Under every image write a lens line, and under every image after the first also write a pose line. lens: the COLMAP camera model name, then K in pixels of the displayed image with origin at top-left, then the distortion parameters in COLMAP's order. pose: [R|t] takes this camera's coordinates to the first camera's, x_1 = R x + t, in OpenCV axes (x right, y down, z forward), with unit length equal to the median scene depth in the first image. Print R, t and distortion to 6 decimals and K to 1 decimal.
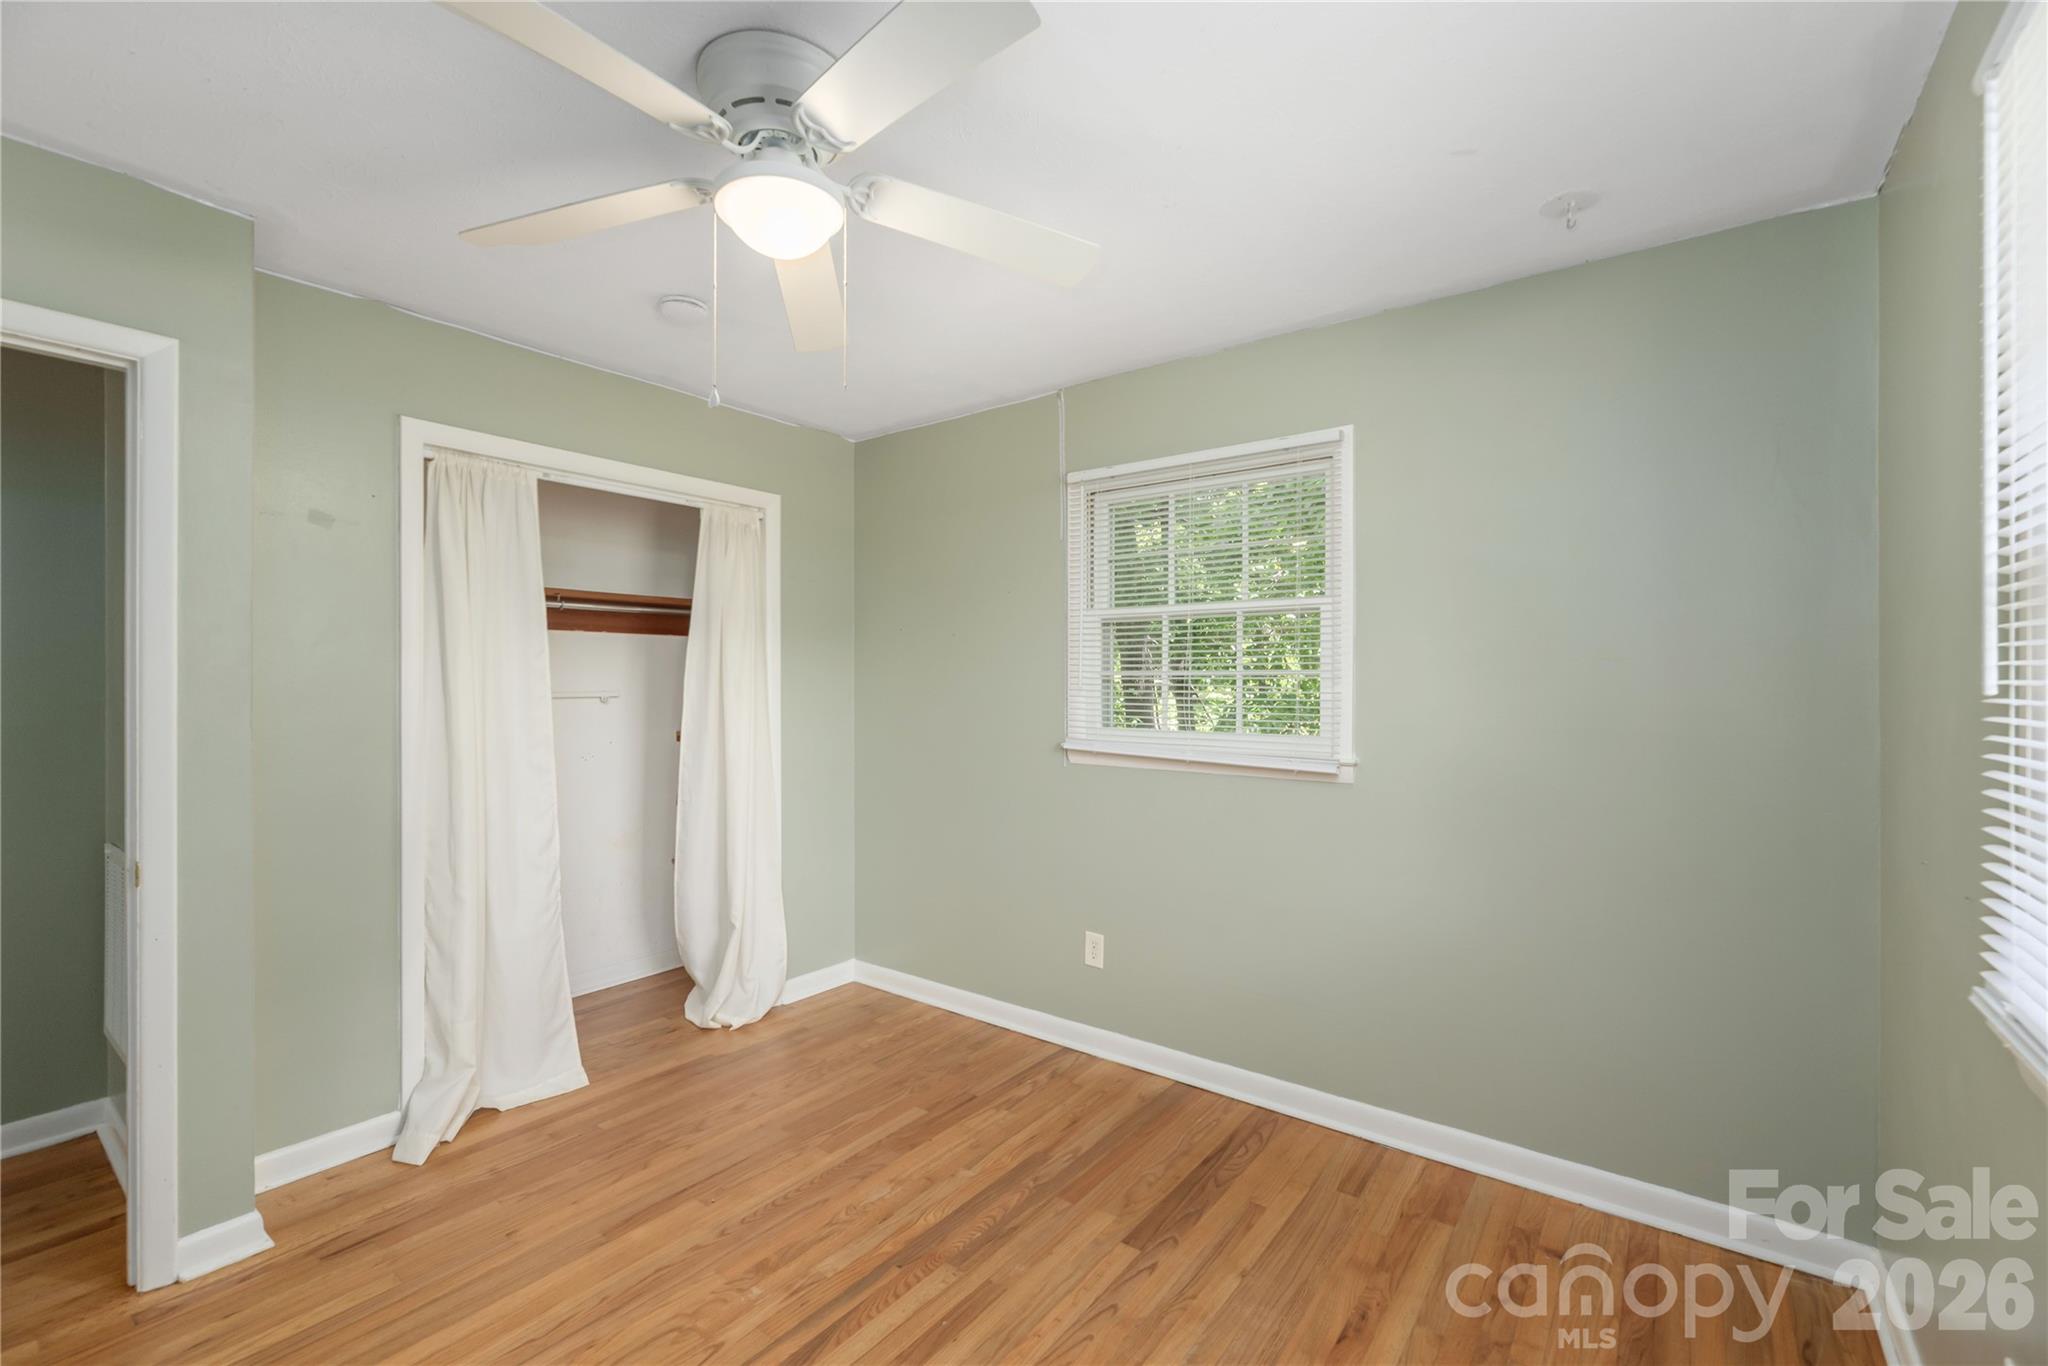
lens RADIAL K [[854.7, 0, 1011.4], [0, 854.7, 685.1], [0, 0, 1]] dist [-0.001827, -0.000193]
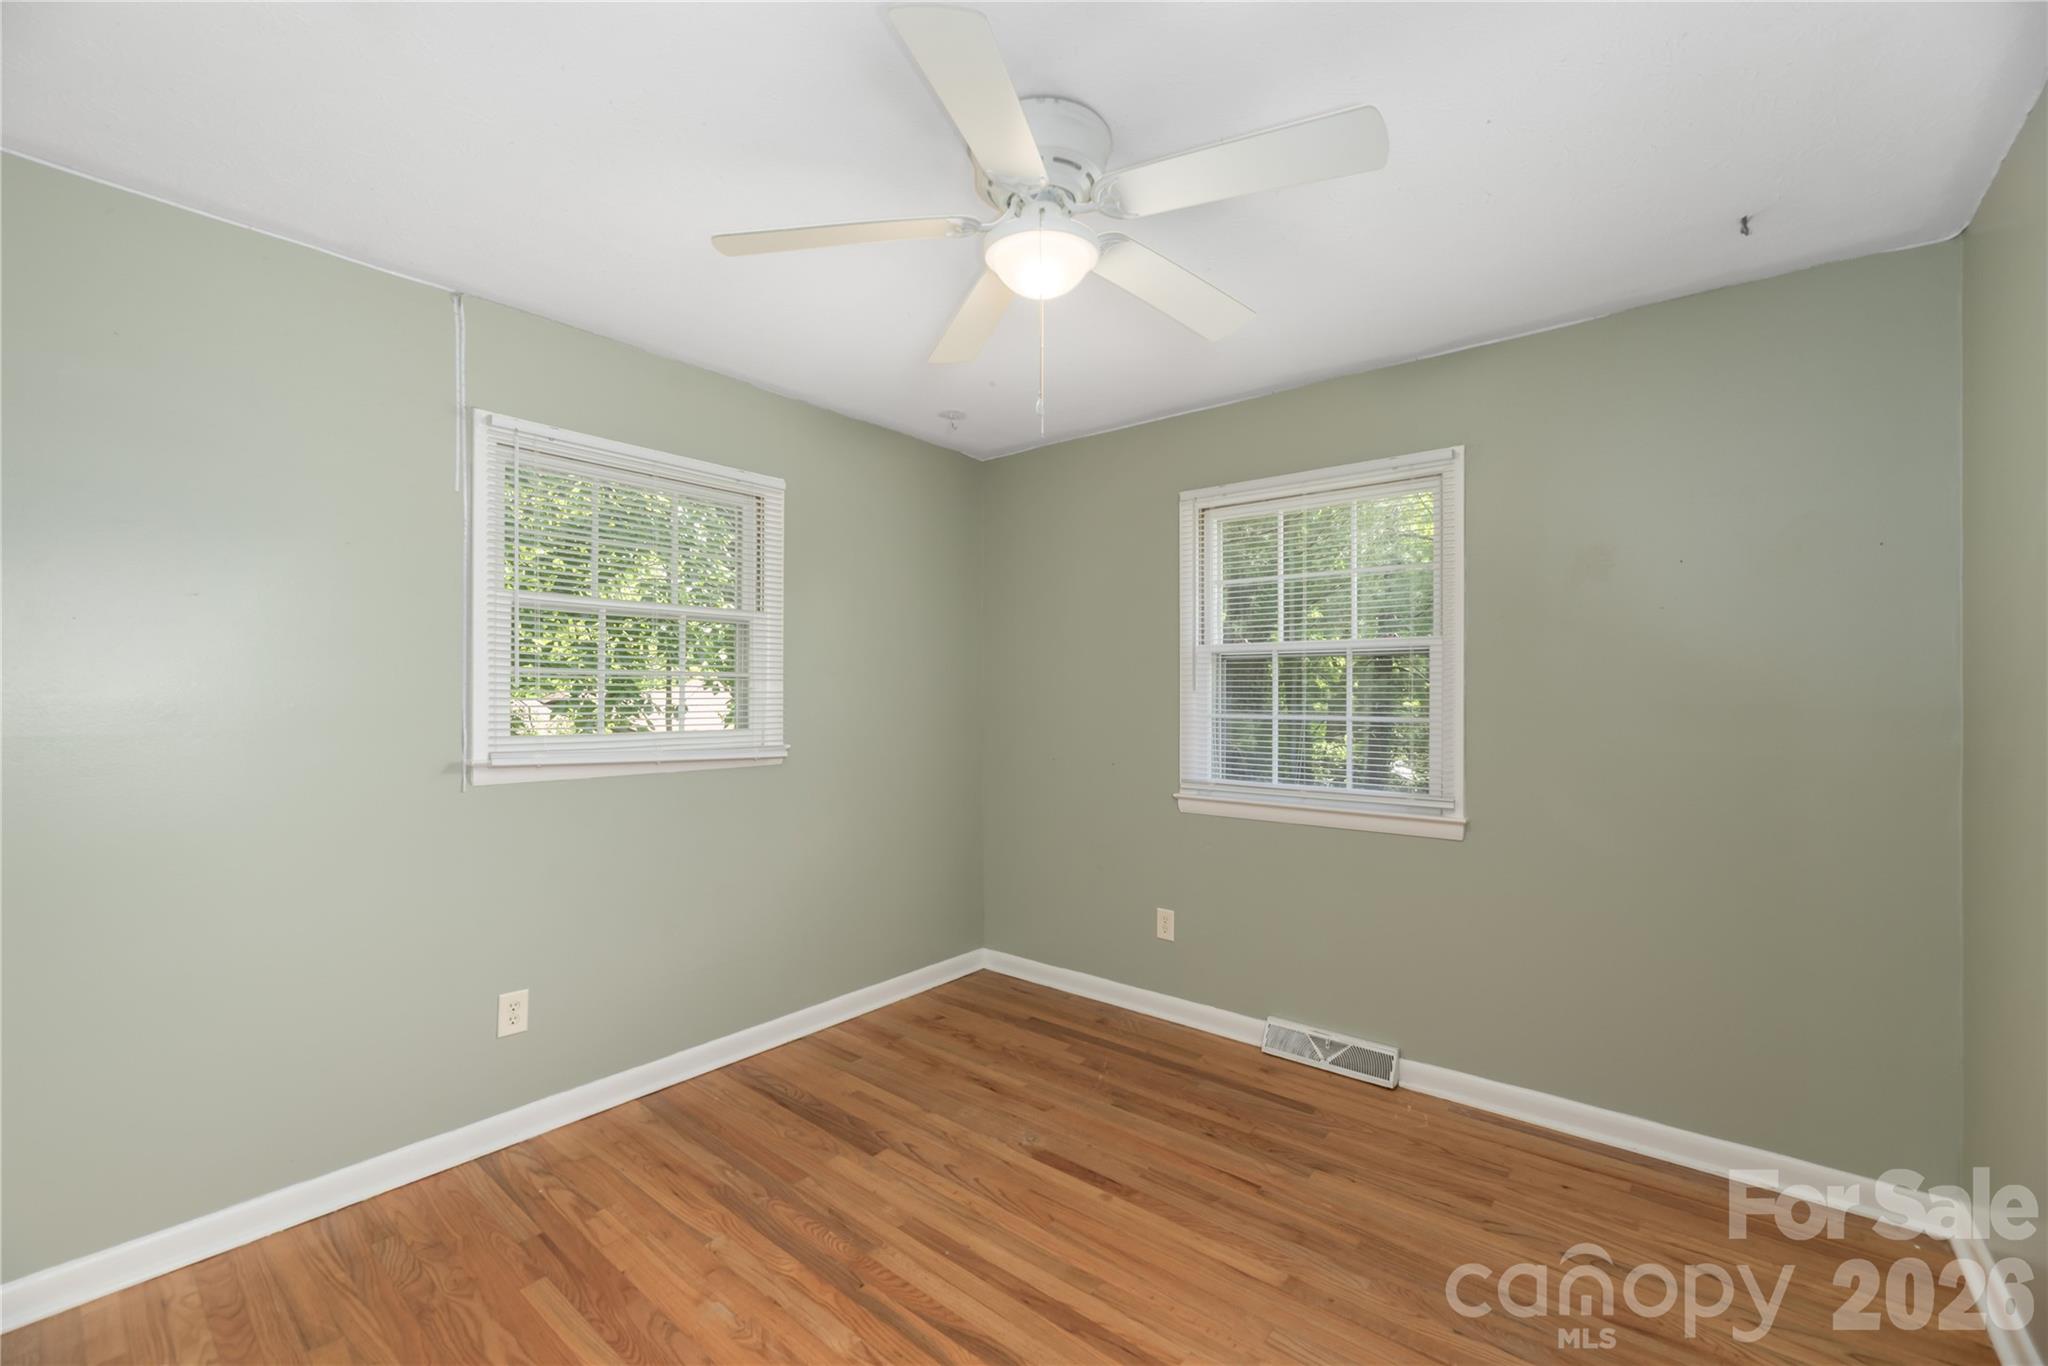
lens RADIAL K [[854.7, 0, 1011.4], [0, 854.7, 685.1], [0, 0, 1]] dist [-0.001827, -0.000193]
pose [[0.045330, 0.005877, 0.998955, -0.945054], [-0.002462, 0.999980, -0.005771, 0.006230], [-0.998969, -0.002198, 0.045343, 0.682795]]
